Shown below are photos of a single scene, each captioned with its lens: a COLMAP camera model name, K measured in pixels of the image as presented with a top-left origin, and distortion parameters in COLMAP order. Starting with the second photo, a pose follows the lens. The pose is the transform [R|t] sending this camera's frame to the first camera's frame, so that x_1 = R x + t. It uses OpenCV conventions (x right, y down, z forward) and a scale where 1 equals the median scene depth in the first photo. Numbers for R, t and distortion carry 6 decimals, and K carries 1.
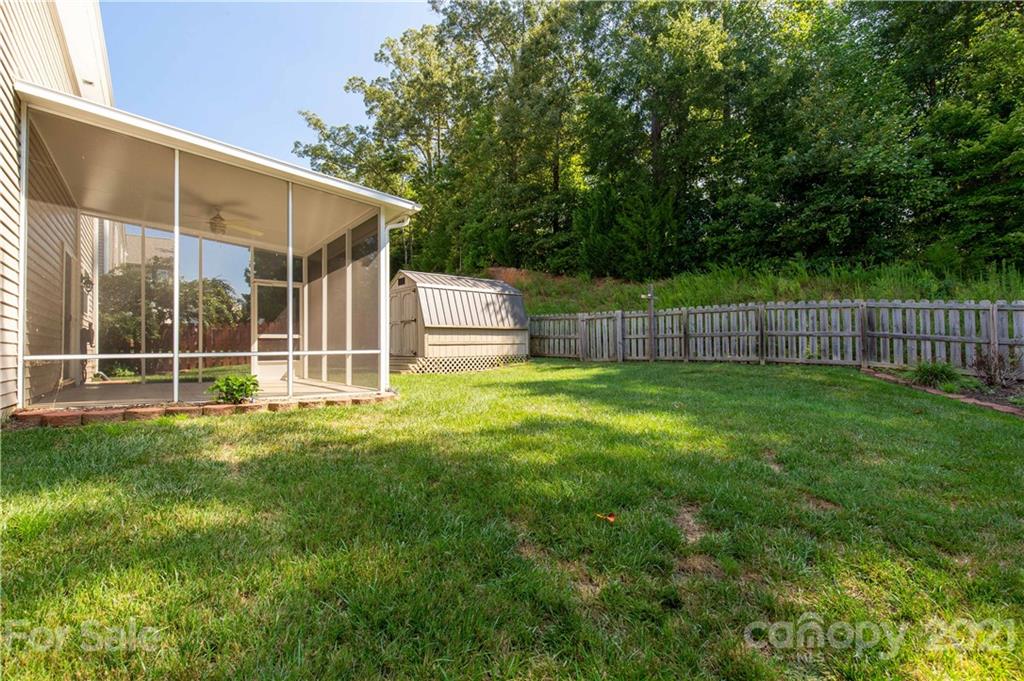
lens RADIAL K [[468.5, 0, 511.3], [0, 468.5, 333.2], [0, 0, 1]] dist [0.007337, -0.000951]
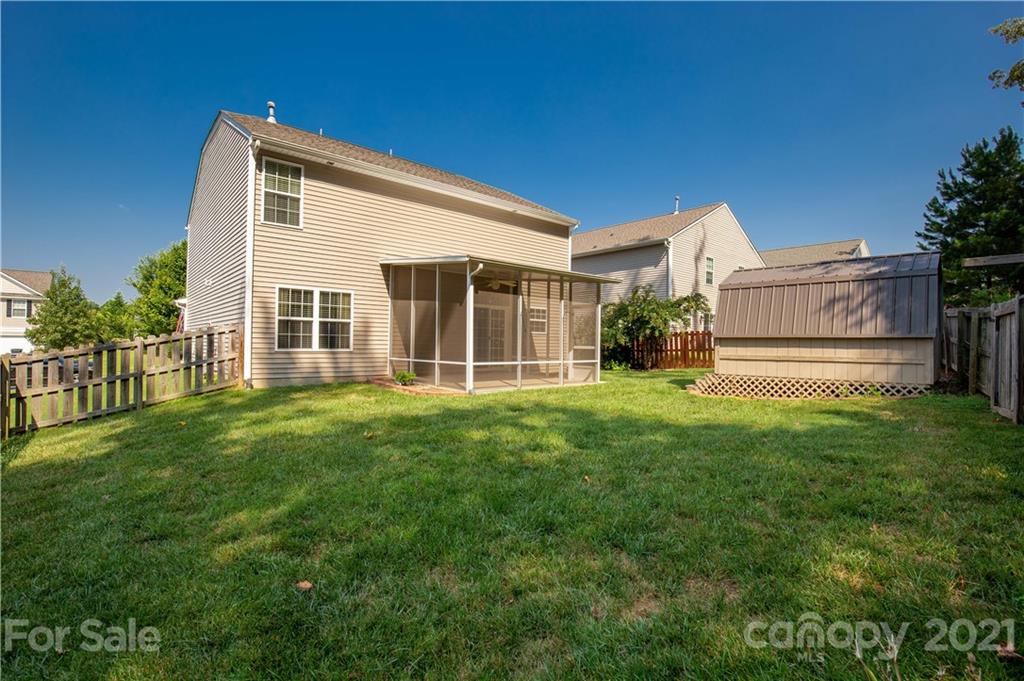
lens RADIAL K [[468.5, 0, 514.4], [0, 468.5, 345.7], [0, 0, 1]] dist [0.007337, -0.000951]
pose [[0.064700, 0.018644, -0.997731, 0.566415], [0.019718, 0.999606, 0.019958, -0.020141], [0.997710, -0.020965, 0.064307, 0.508995]]
